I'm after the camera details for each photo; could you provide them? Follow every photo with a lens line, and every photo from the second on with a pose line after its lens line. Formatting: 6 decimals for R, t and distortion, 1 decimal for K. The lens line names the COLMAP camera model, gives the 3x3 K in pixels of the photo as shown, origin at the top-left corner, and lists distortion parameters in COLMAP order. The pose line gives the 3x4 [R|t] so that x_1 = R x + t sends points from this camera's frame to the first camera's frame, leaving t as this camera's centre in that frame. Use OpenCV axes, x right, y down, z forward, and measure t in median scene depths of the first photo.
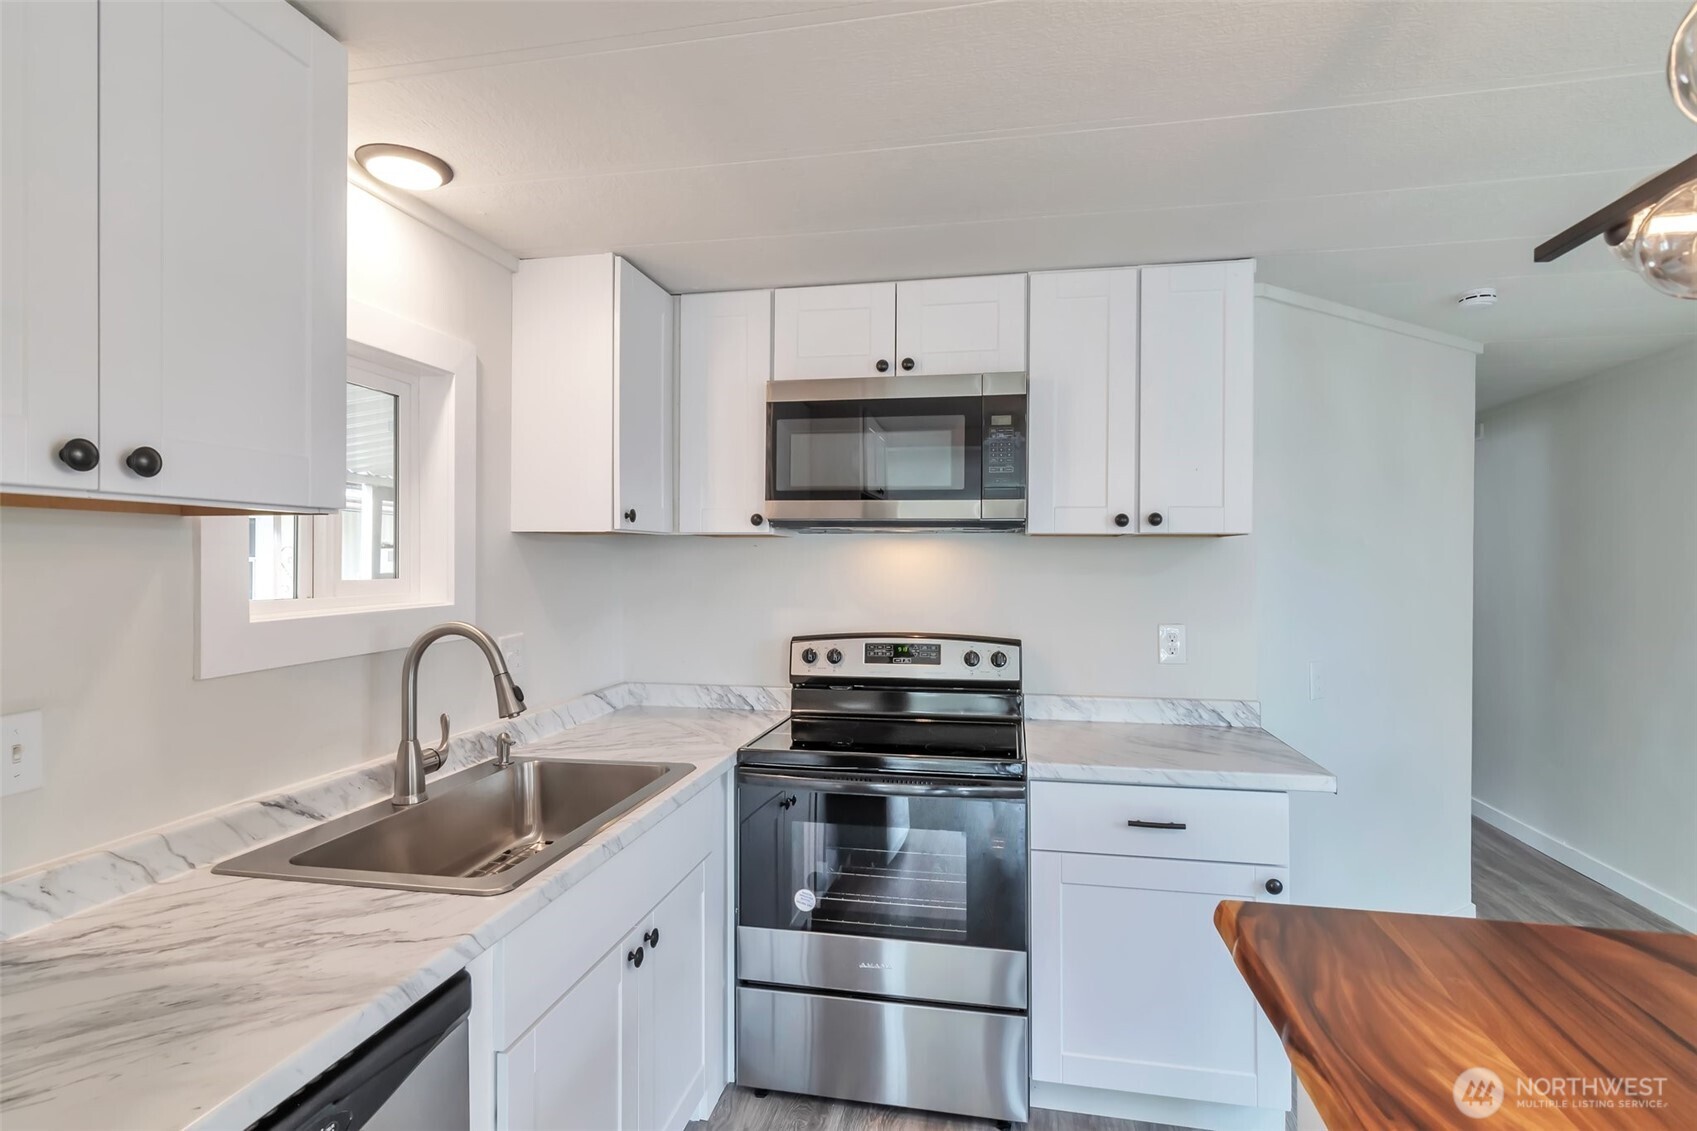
lens RADIAL K [[825.7, 0, 839.1], [0, 825.7, 549.3], [0, 0, 1]] dist [0.002712, 0.000790]
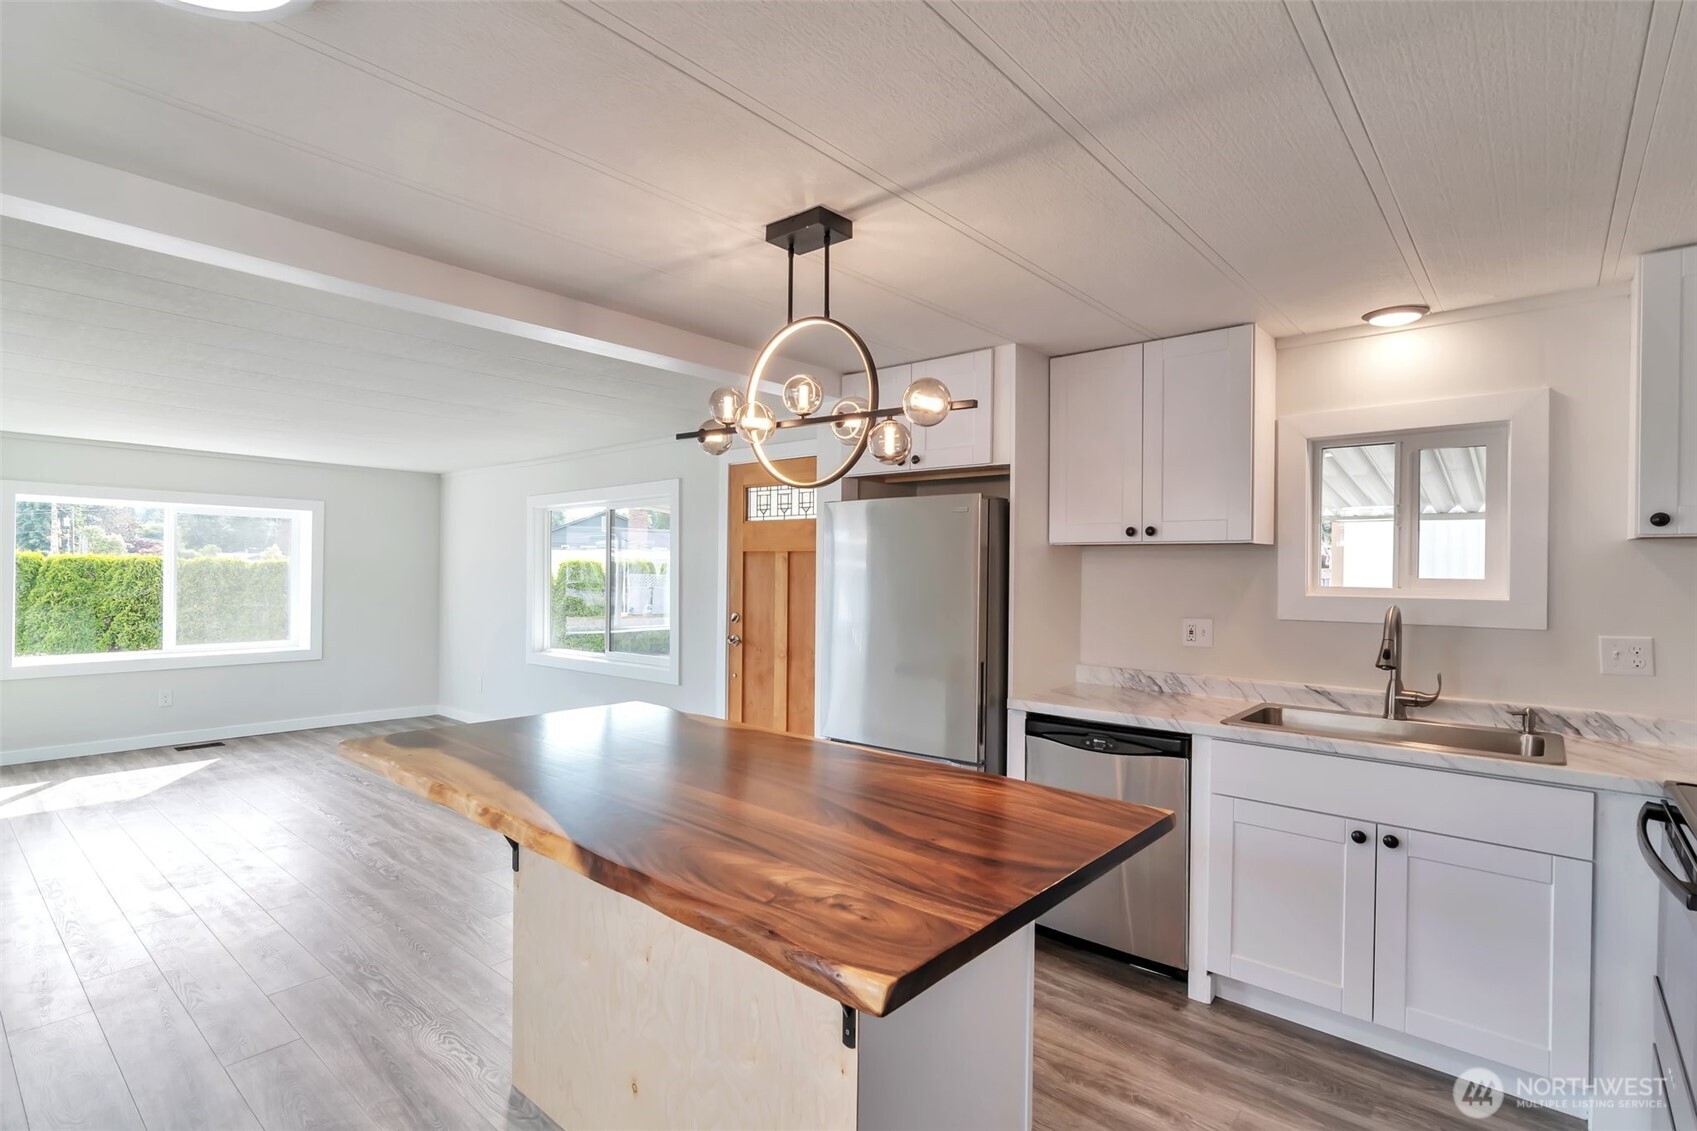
lens RADIAL K [[825.7, 0, 820.4], [0, 825.7, 569.4], [0, 0, 1]] dist [0.002712, 0.000790]
pose [[-0.500574, -0.001348, -0.865693, 1.014793], [0.003630, 0.999987, -0.003656, 0.018069], [0.865686, -0.004973, -0.500562, 0.624012]]
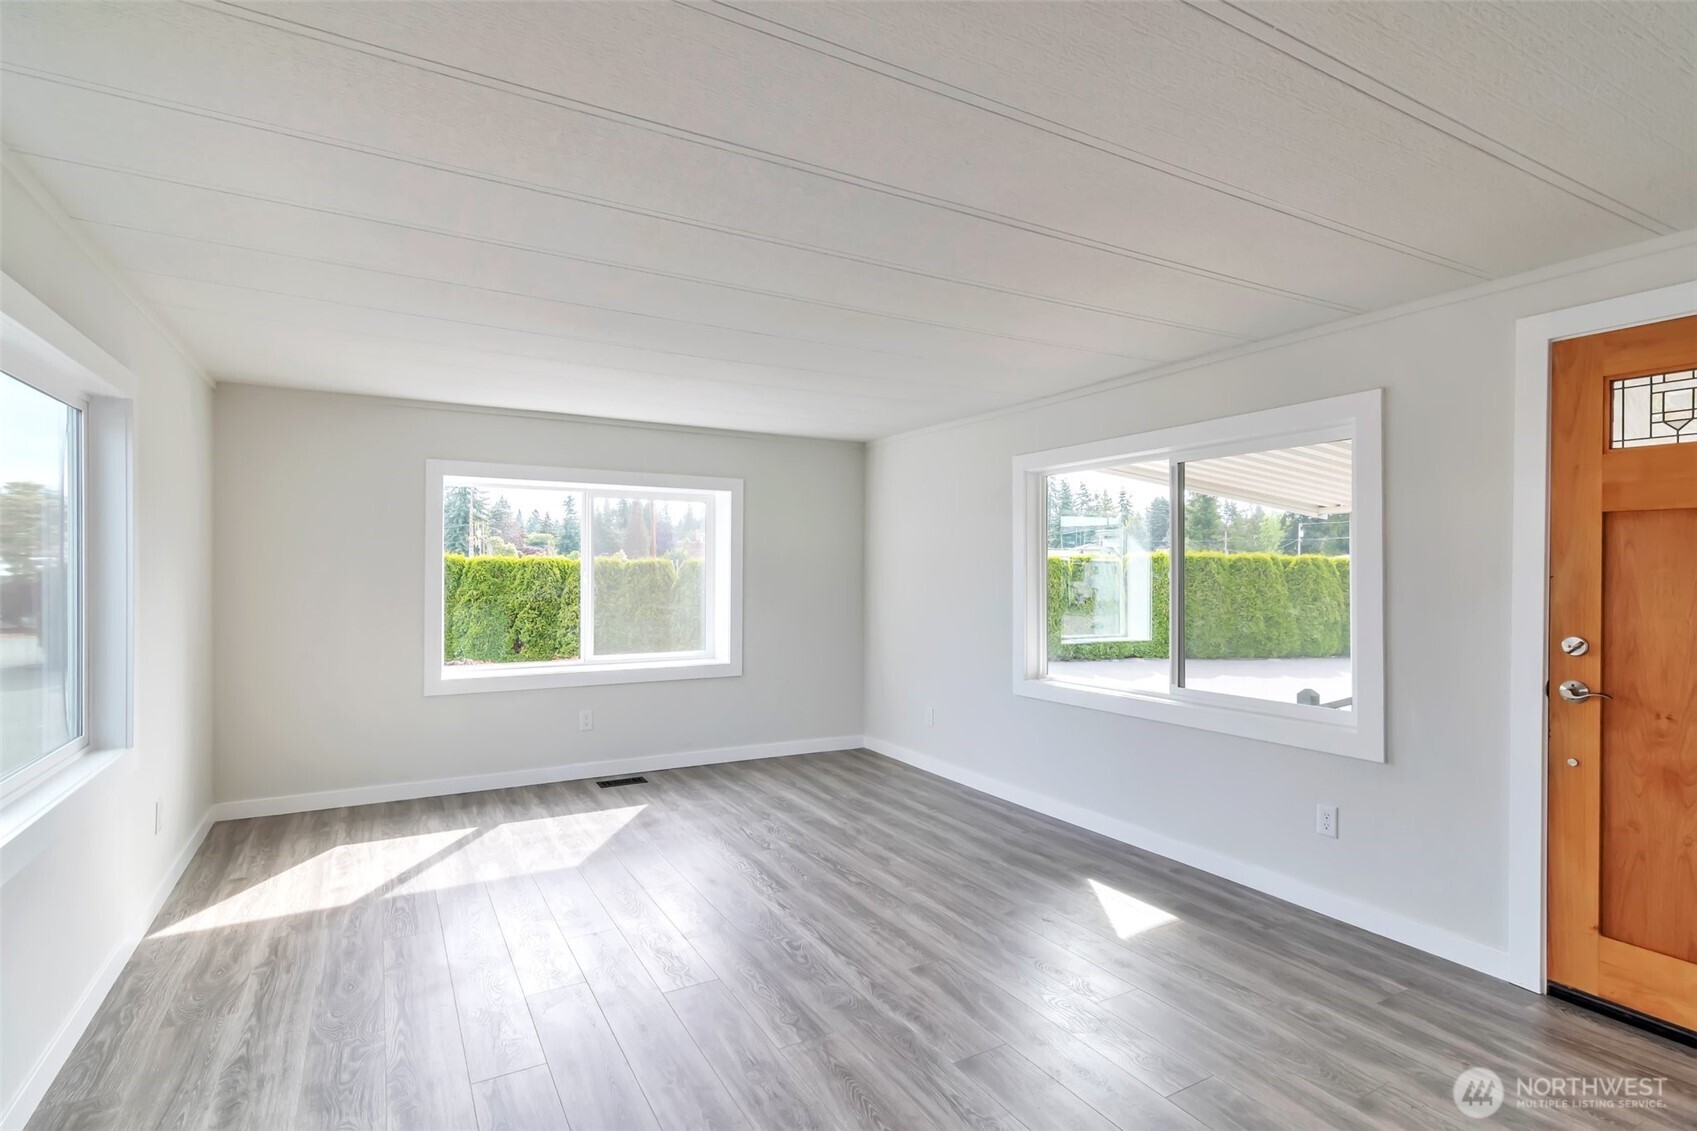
lens RADIAL K [[825.7, 0, 819.9], [0, 825.7, 568.5], [0, 0, 1]] dist [0.002712, 0.000790]
pose [[-0.765160, 0.004834, -0.643822, 0.702694], [0.011148, 0.999921, -0.005741, 0.030046], [0.643744, -0.011570, -0.765154, -0.445847]]
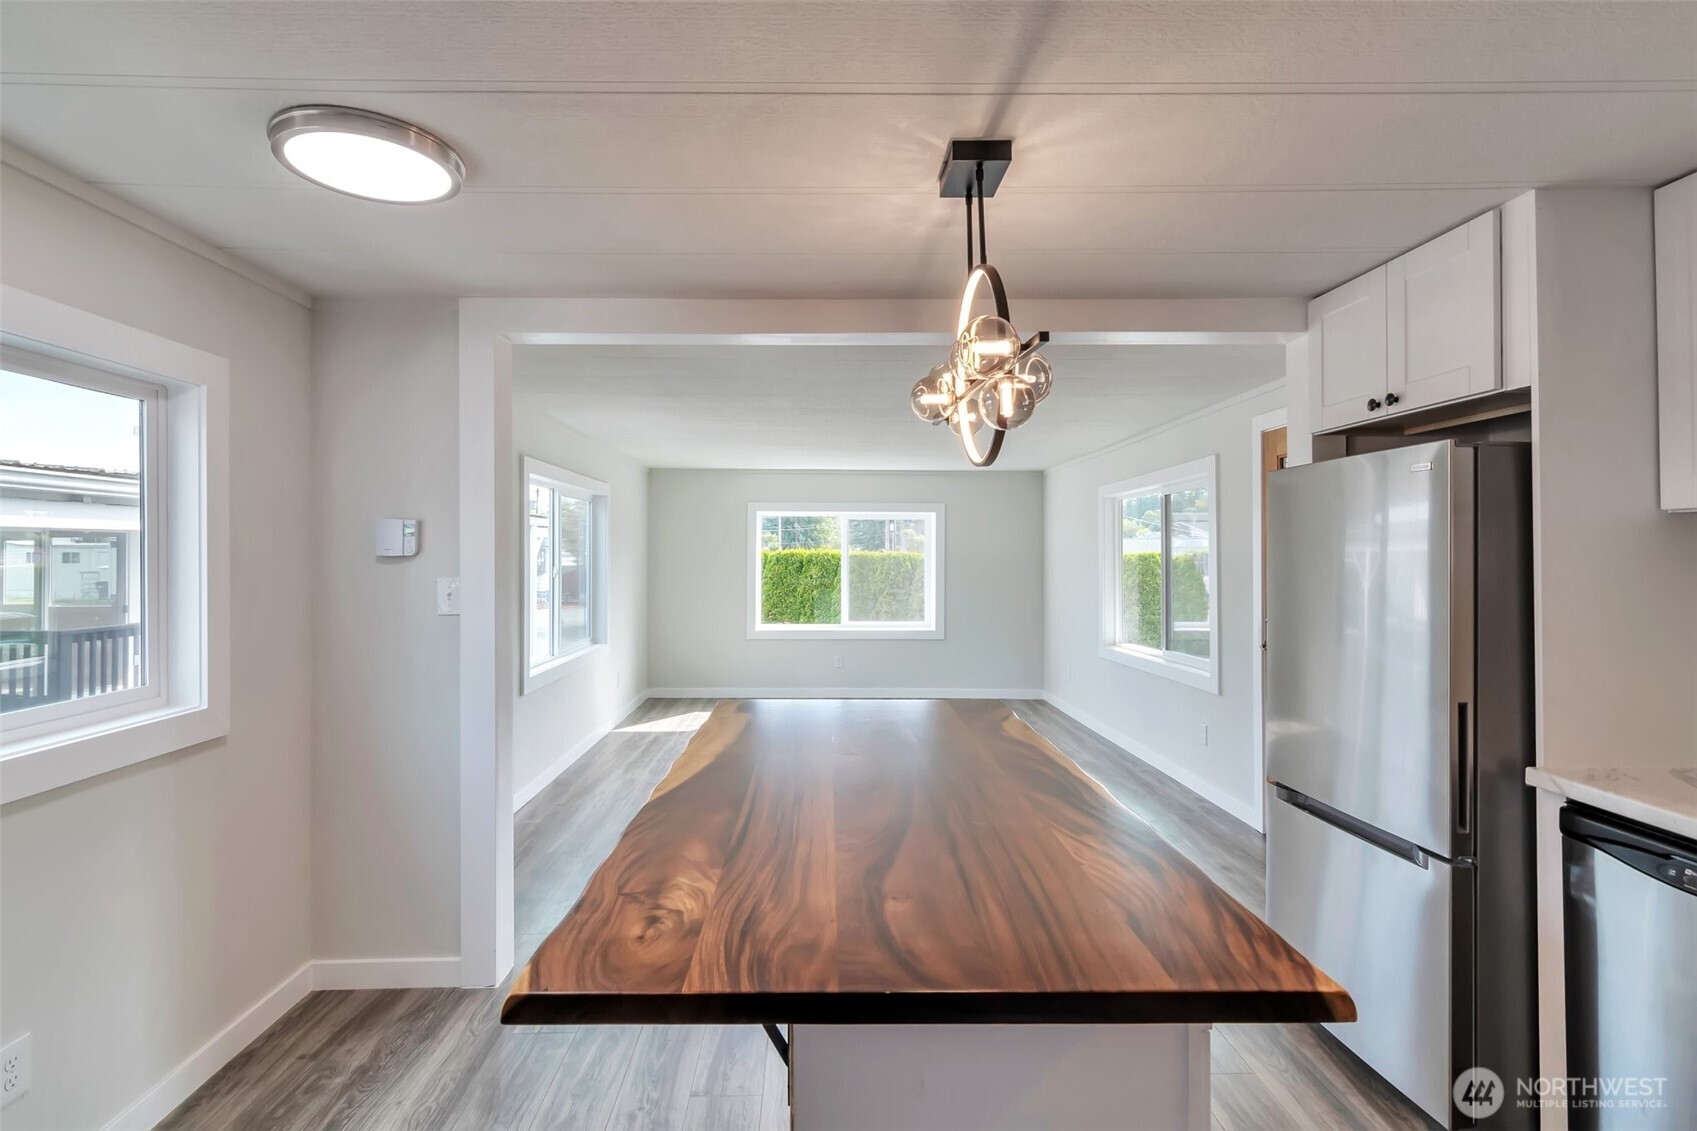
lens RADIAL K [[825.7, 0, 821.3], [0, 825.7, 548.3], [0, 0, 1]] dist [0.002712, 0.000790]
pose [[-0.977461, 0.001550, -0.211110, 0.573497], [0.006568, 0.999712, -0.023072, 0.019865], [0.211014, -0.023938, -0.977190, 0.873084]]
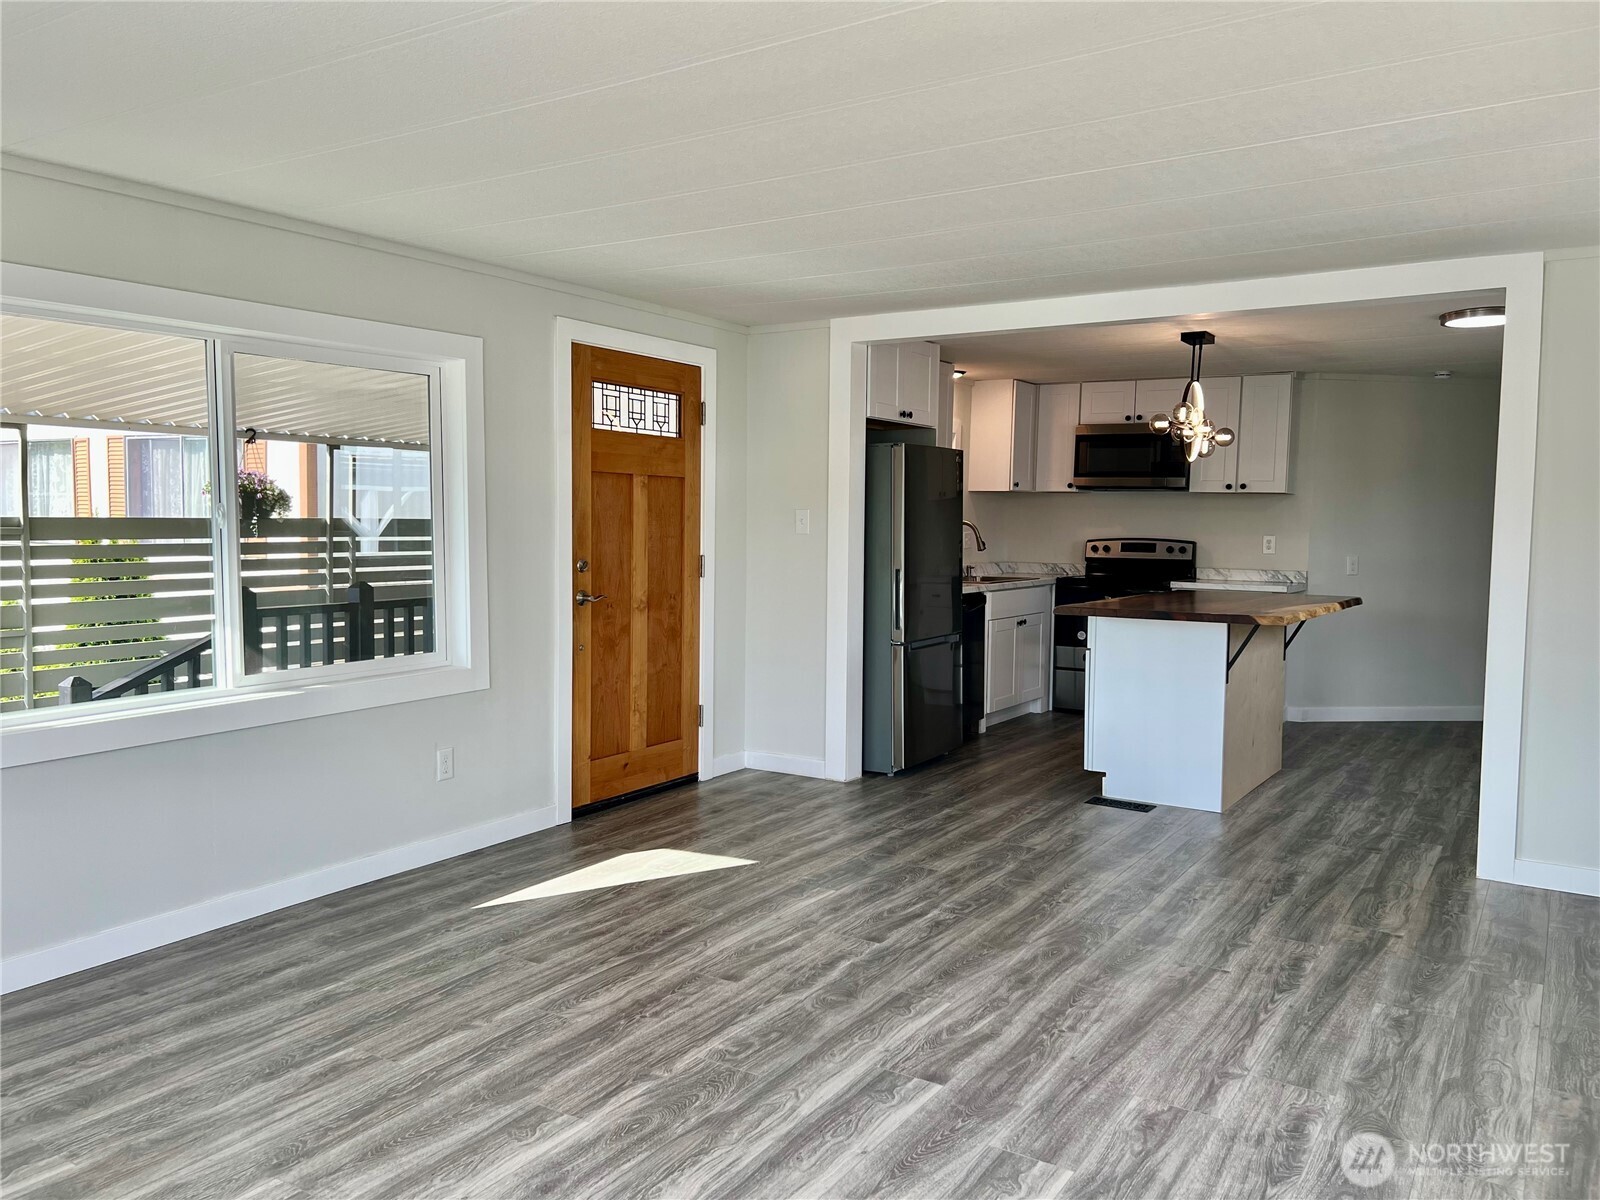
lens RADIAL K [[1212.0, 0, 824.1], [0, 1212.0, 611.6], [0, 0, 1]] dist [0.057631, -0.034900]
pose [[0.940011, 0.038787, -0.338933, 0.436912], [-0.008607, 0.995896, 0.090098, 0.014781], [0.341036, -0.081776, 0.936487, -2.552360]]
